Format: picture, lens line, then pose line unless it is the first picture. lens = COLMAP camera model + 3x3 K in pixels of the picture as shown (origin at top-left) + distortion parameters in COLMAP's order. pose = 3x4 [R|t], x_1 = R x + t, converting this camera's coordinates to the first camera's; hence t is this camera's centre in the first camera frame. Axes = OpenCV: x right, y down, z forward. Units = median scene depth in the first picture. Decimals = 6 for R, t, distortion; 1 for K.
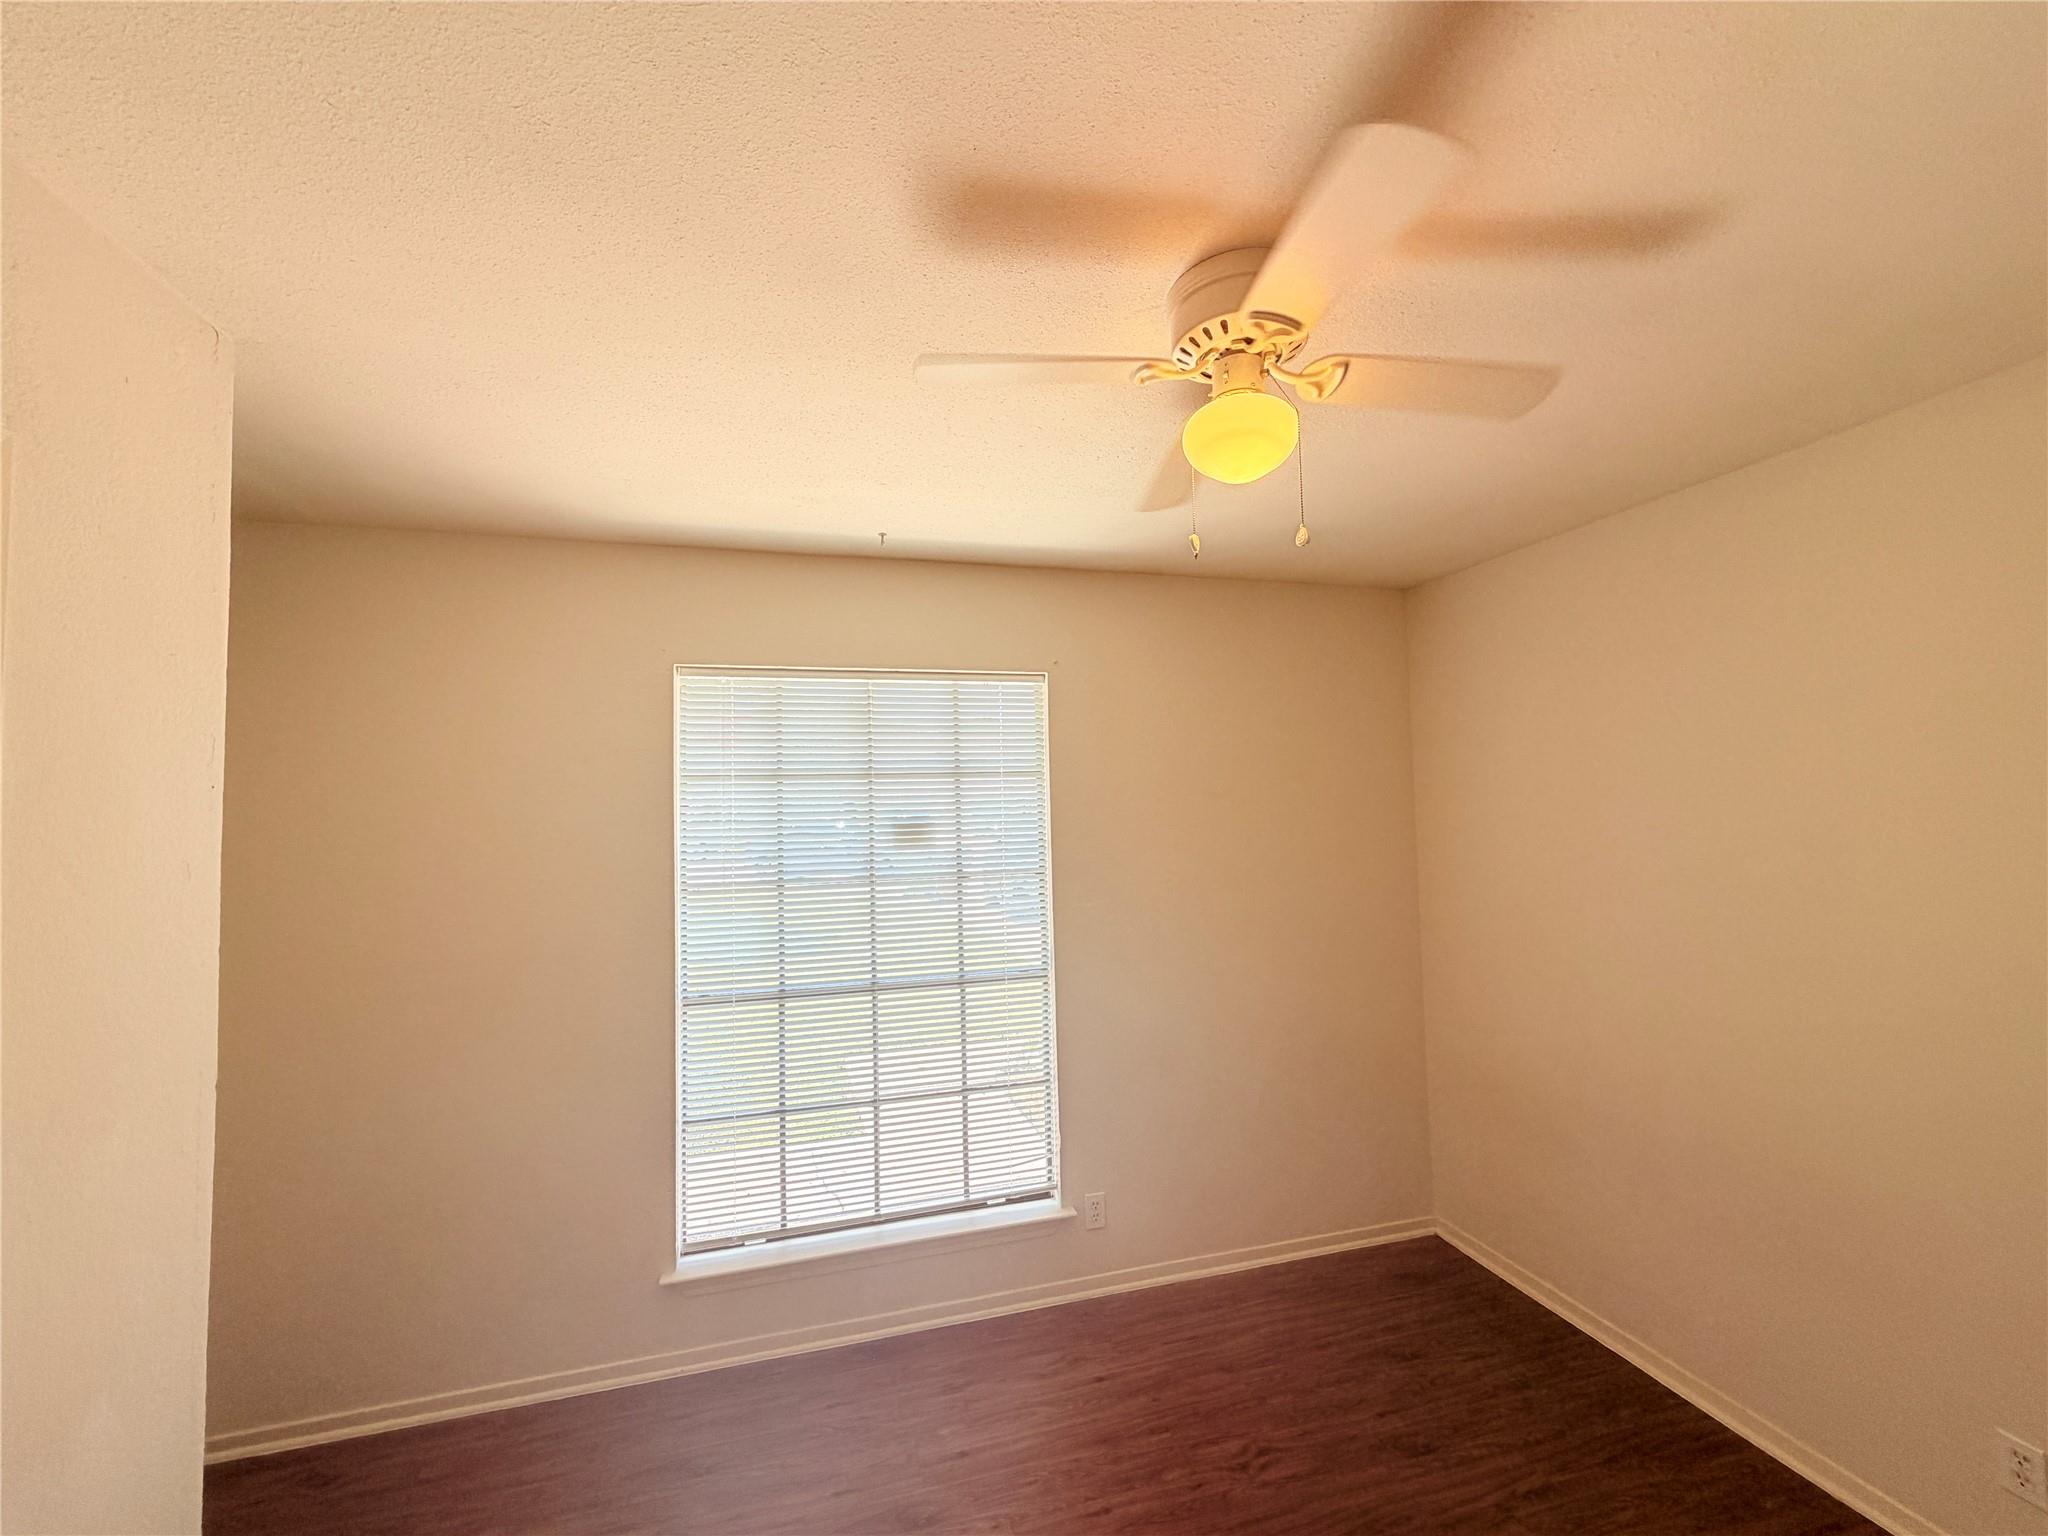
lens RADIAL K [[817.5, 0, 1018.6], [0, 817.5, 776.1], [0, 0, 1]] dist [0.000420, -0.000251]
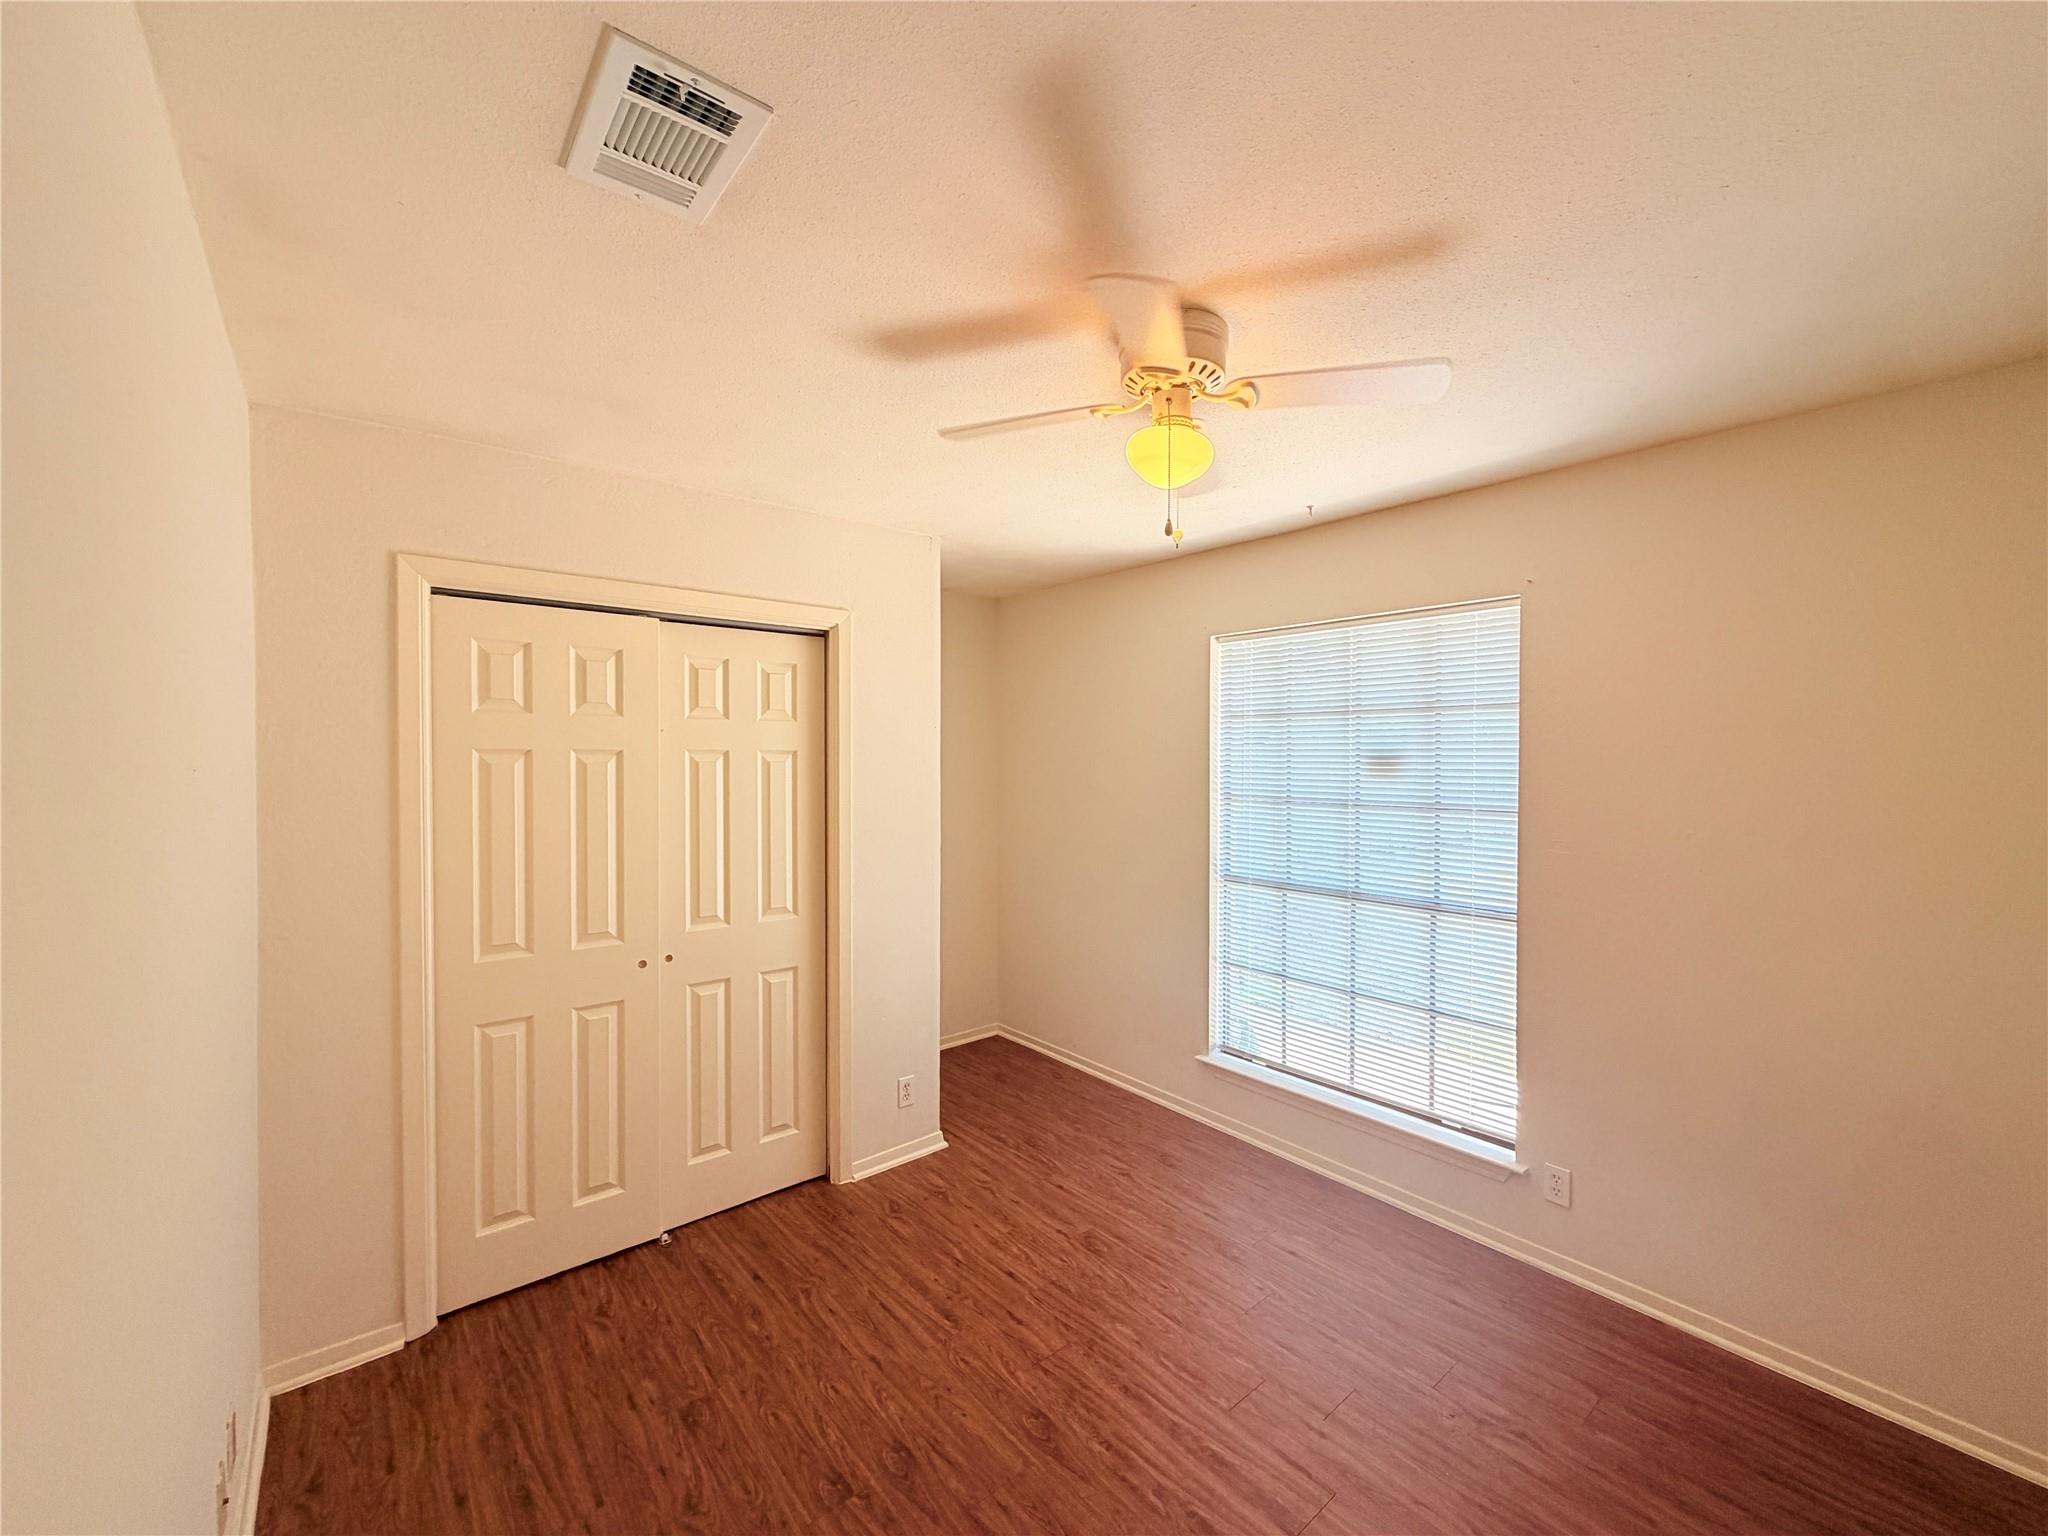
lens RADIAL K [[817.5, 0, 1010.0], [0, 817.5, 769.5], [0, 0, 1]] dist [0.000420, -0.000251]
pose [[0.416008, 0.045470, -0.908224, 0.666144], [0.020082, 0.998046, 0.059166, 0.003366], [0.909139, -0.042853, 0.414282, 0.090558]]
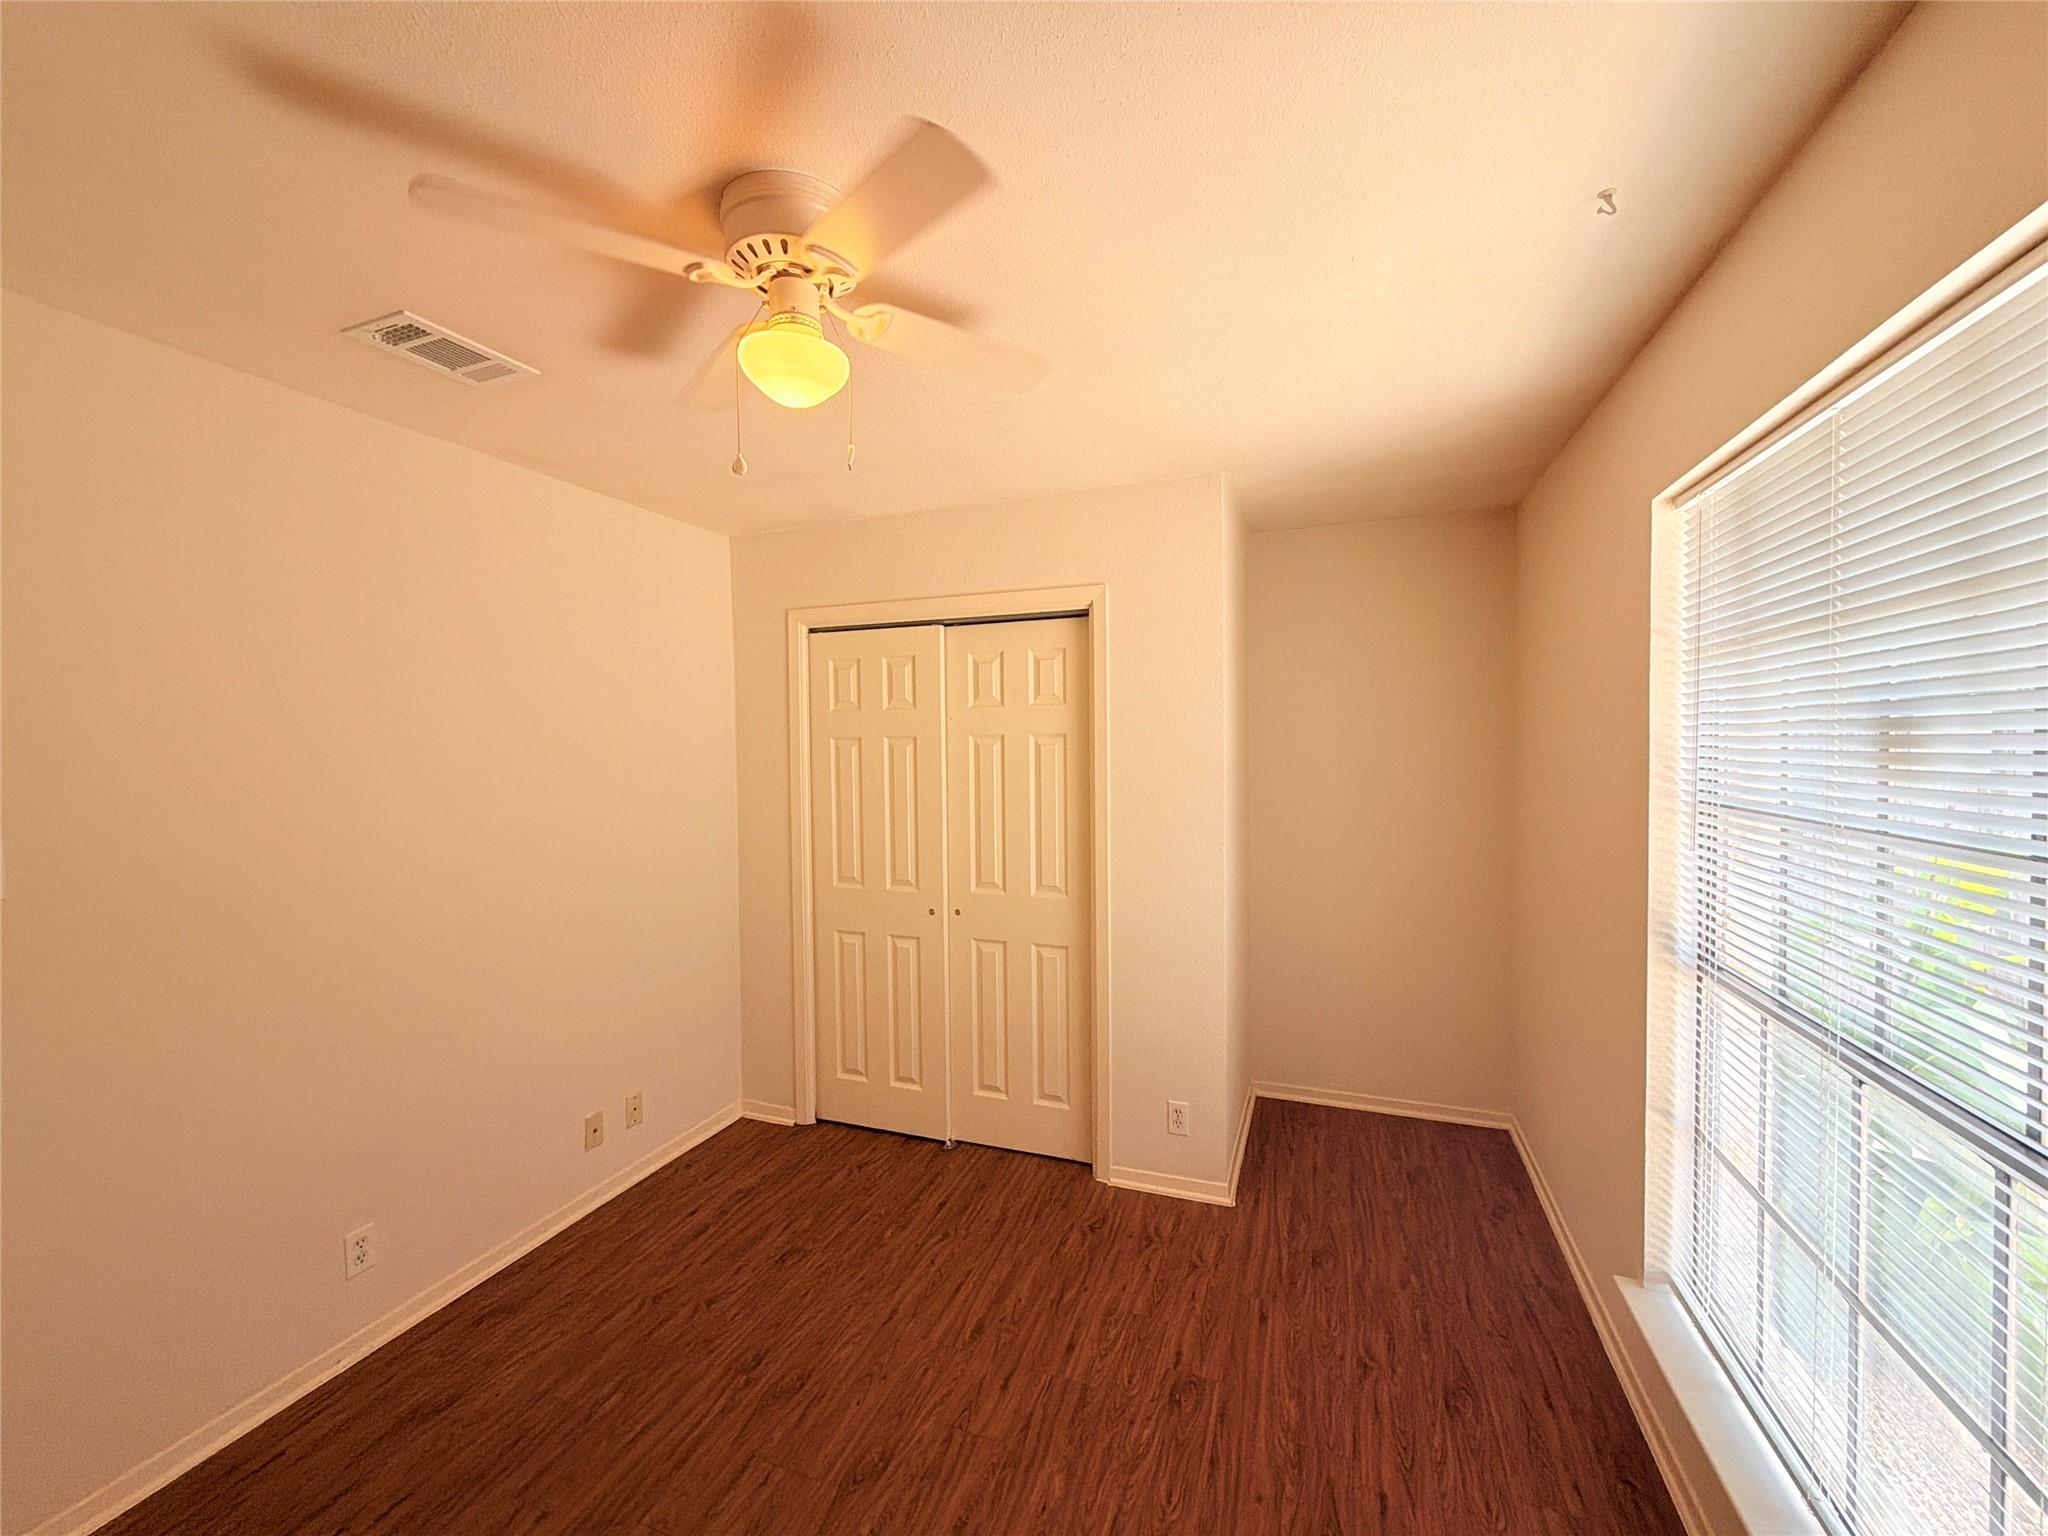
lens RADIAL K [[817.5, 0, 1027.9], [0, 817.5, 769.7], [0, 0, 1]] dist [0.000420, -0.000251]
pose [[-0.580529, 0.065461, -0.811604, 0.478683], [0.060743, 0.997467, 0.037003, 0.042500], [0.811971, -0.027818, -0.583035, 0.886603]]
